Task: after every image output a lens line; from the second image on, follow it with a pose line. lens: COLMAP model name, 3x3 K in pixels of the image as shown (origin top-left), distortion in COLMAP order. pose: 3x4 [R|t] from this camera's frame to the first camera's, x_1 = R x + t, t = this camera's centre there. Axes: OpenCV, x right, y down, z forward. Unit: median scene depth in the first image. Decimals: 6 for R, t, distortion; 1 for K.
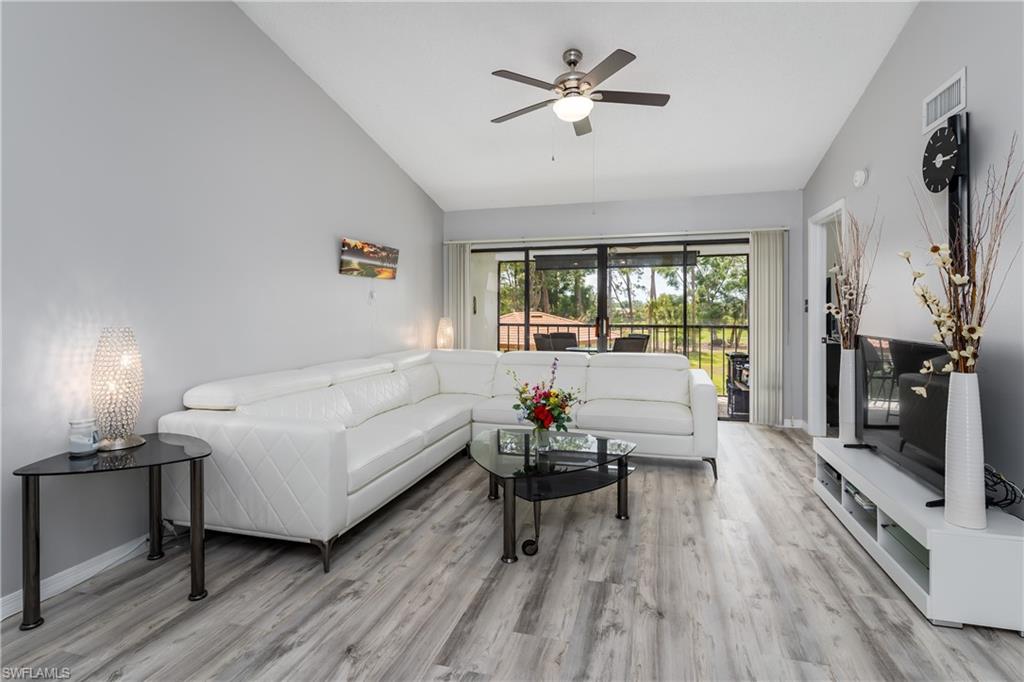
lens RADIAL K [[506.4, 0, 508.4], [0, 506.4, 314.3], [0, 0, 1]] dist [0.002613, -0.000271]
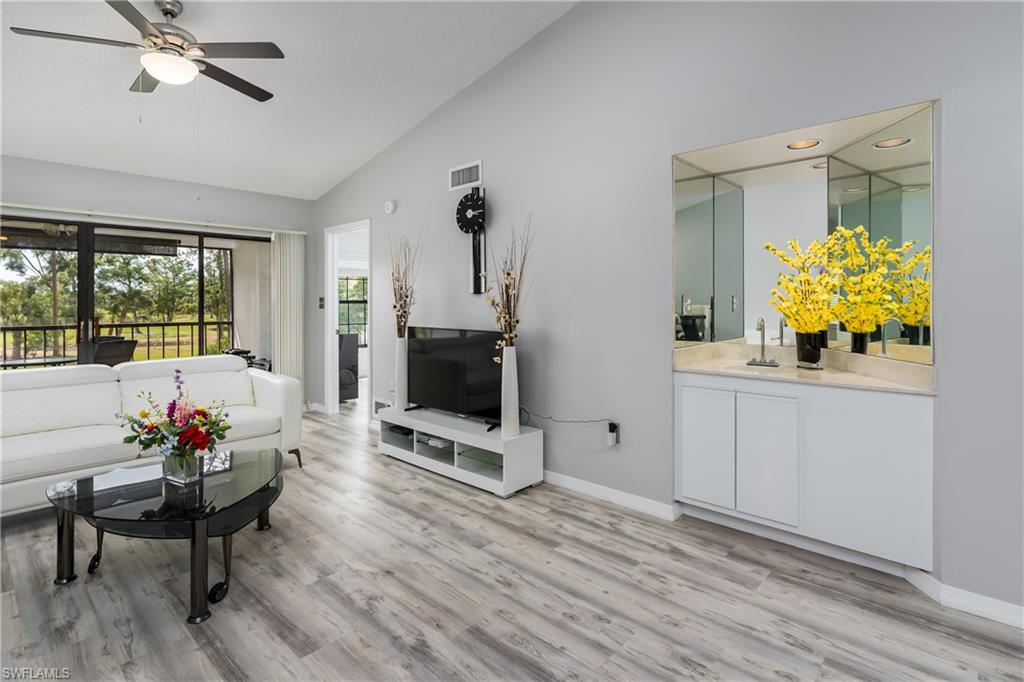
lens RADIAL K [[516.0, 0, 511.9], [0, 516.0, 302.8], [0, 0, 1]] dist [0.000600, -0.000439]
pose [[0.447552, -0.000480, 0.894258, -0.482722], [0.006587, 0.999974, -0.002760, -0.019631], [-0.894233, 0.007126, 0.447544, 0.156563]]
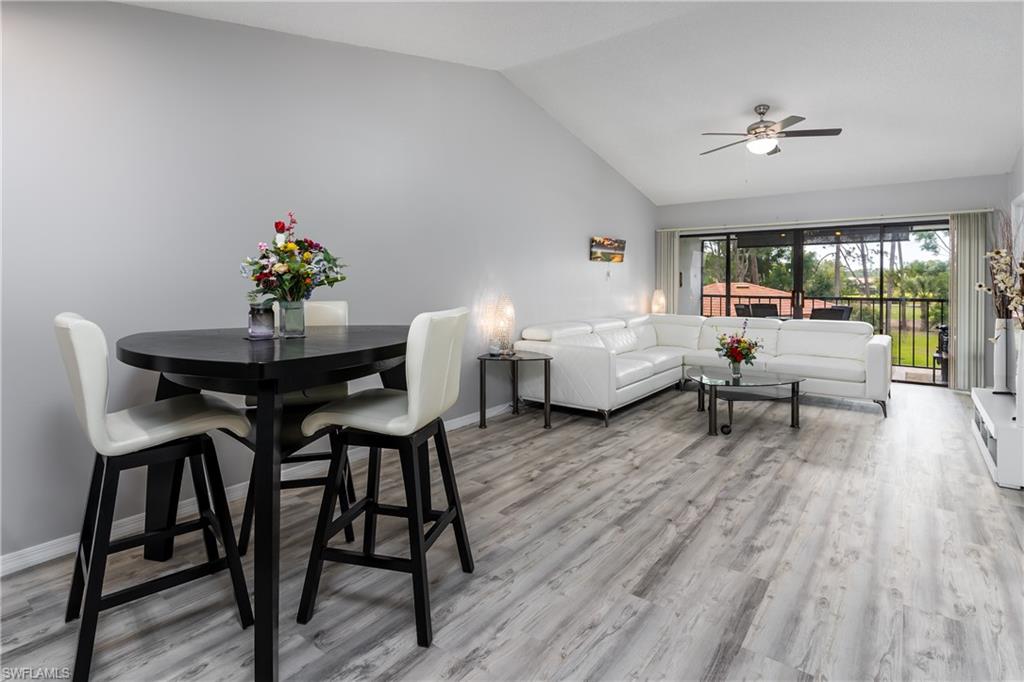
lens RADIAL K [[514.2, 0, 497.0], [0, 514.2, 299.5], [0, 0, 1]] dist [-0.003083, 0.000108]
pose [[0.926489, 0.014446, -0.376044, -0.023687], [-0.002876, 0.999506, 0.031311, -0.018560], [0.376310, -0.027928, 0.926073, -0.794520]]
